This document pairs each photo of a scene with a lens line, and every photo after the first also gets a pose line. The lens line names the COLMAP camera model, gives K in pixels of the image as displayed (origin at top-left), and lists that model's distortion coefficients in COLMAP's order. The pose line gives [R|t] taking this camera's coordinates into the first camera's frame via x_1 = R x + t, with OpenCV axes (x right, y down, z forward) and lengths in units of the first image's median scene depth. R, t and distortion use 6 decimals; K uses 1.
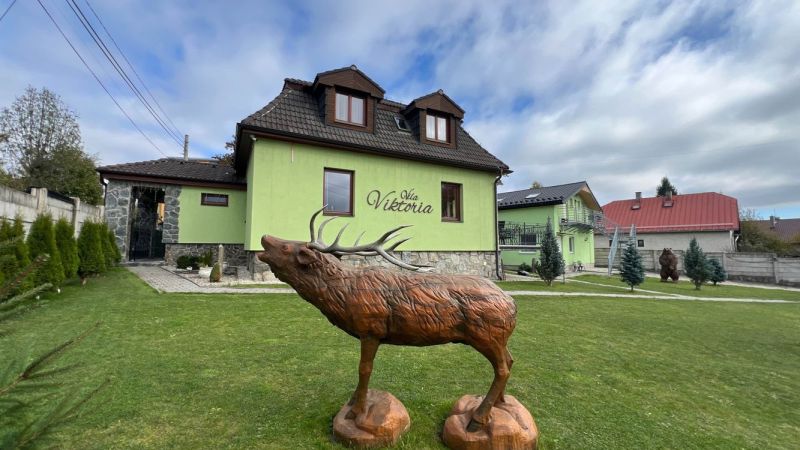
lens RADIAL K [[320.5, 0, 403.7], [0, 320.5, 228.9], [0, 0, 1]] dist [-0.003663, 0.000239]
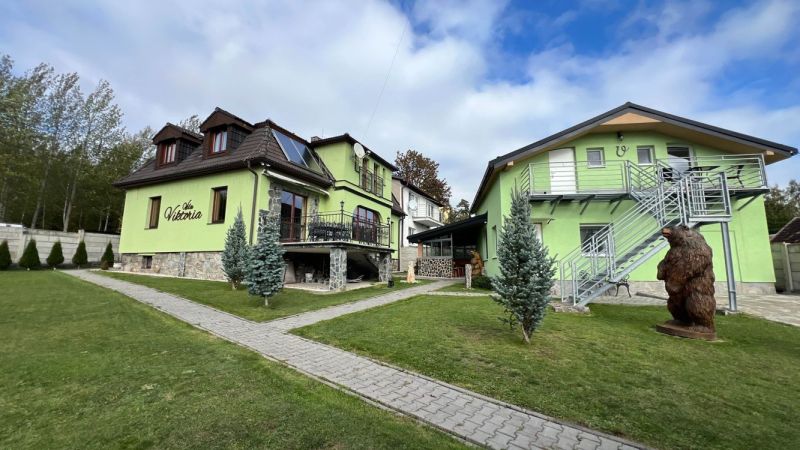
lens RADIAL K [[320.5, 0, 400.8], [0, 320.5, 224.0], [0, 0, 1]] dist [-0.003663, 0.000239]
pose [[0.616769, -0.103467, -0.780314, 1.421315], [0.048106, 0.994425, -0.093834, 0.113341], [0.785673, 0.020337, 0.618308, 0.862691]]
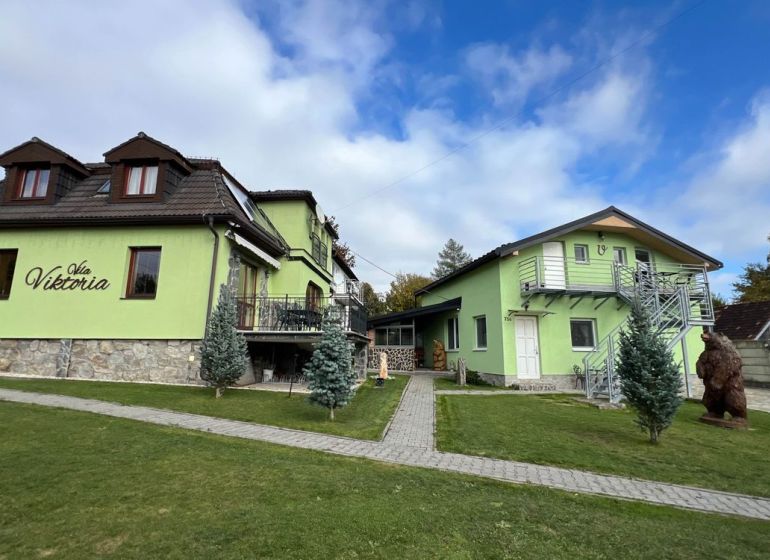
lens RADIAL K [[398.2, 0, 384.5], [0, 398.2, 278.0], [0, 0, 1]] dist [-0.002439, -0.000197]
pose [[0.849579, -0.091161, -0.519525, 1.160764], [0.028310, 0.991413, -0.127669, 0.065403], [0.526702, 0.093757, 0.844864, 0.546246]]
